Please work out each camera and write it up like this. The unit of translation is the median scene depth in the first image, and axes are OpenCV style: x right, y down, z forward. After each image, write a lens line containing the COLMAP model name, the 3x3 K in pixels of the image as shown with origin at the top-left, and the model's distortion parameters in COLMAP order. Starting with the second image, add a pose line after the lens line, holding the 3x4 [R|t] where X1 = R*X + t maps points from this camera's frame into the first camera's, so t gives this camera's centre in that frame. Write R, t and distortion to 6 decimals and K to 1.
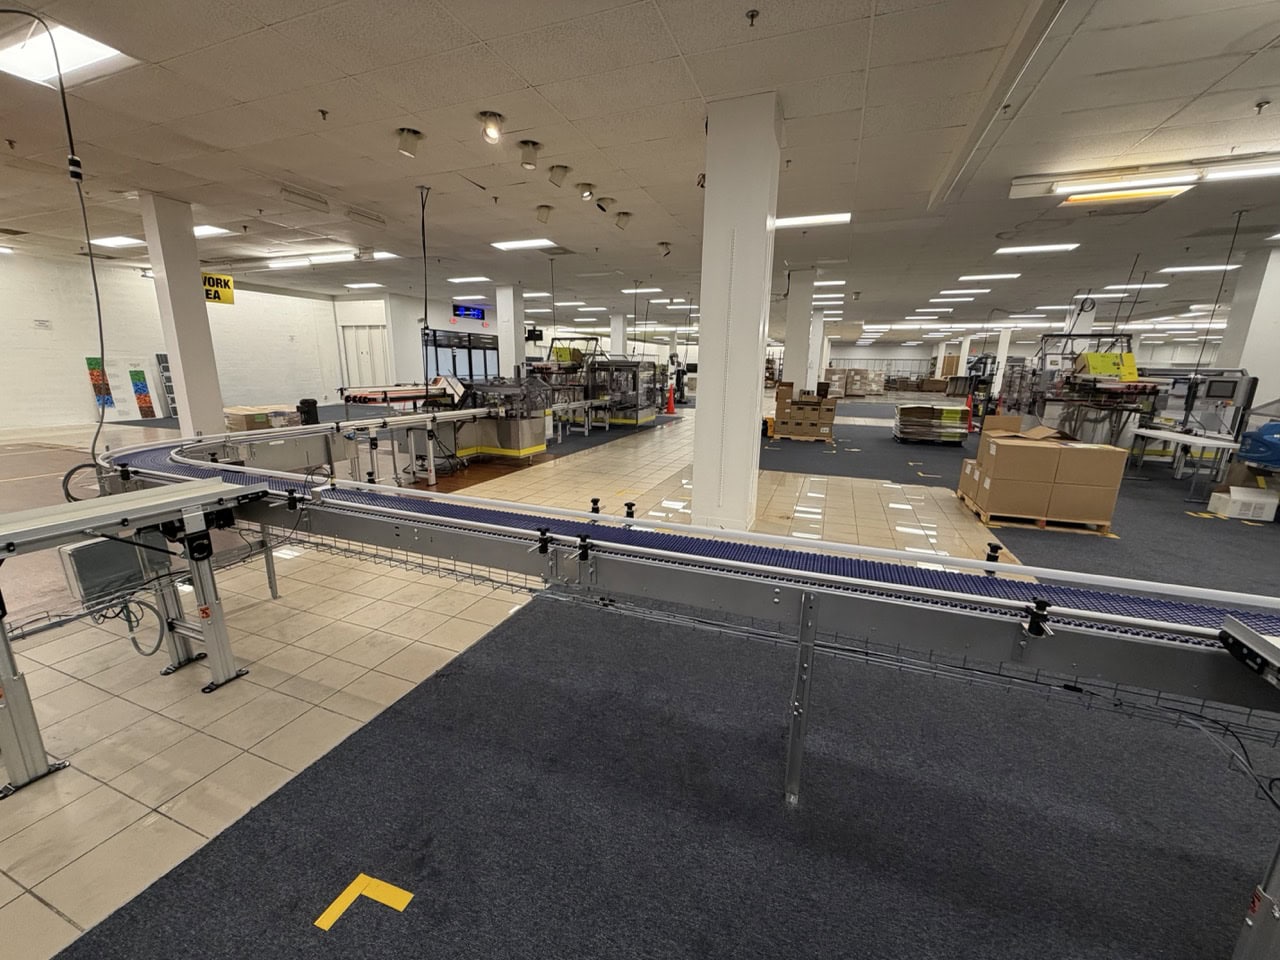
lens RADIAL K [[507.9, 0, 637.1], [0, 507.9, 481.2], [0, 0, 1]] dist [-0.000674, 0.000716]
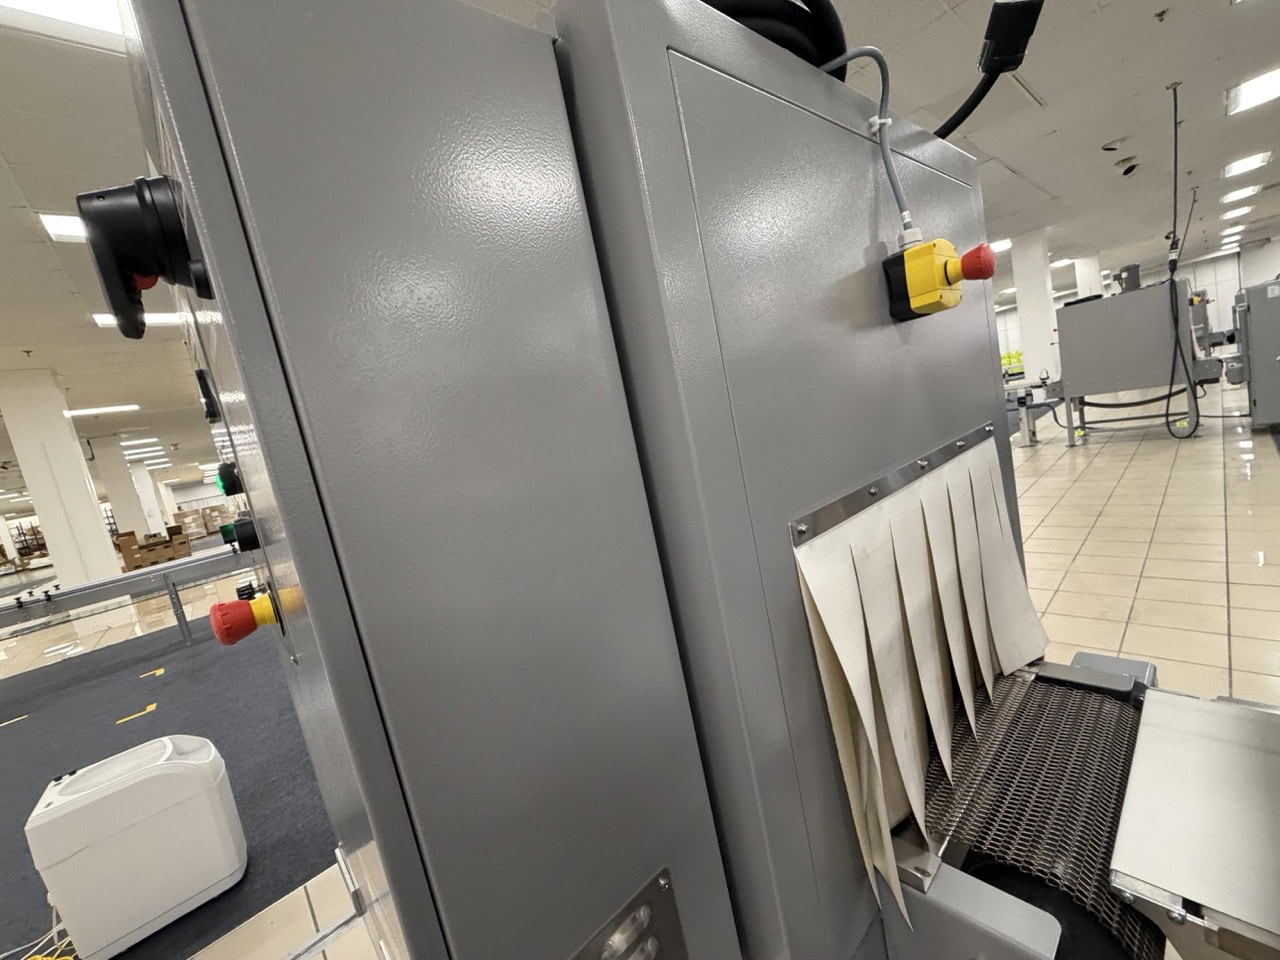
lens RADIAL K [[507.9, 0, 637.1], [0, 507.9, 481.2], [0, 0, 1]] dist [-0.000674, 0.000716]
pose [[0.444208, -0.206751, 0.871742, -0.073736], [0.394175, 0.918877, 0.017072, 0.060238], [-0.804553, 0.336035, 0.489668, -0.230670]]
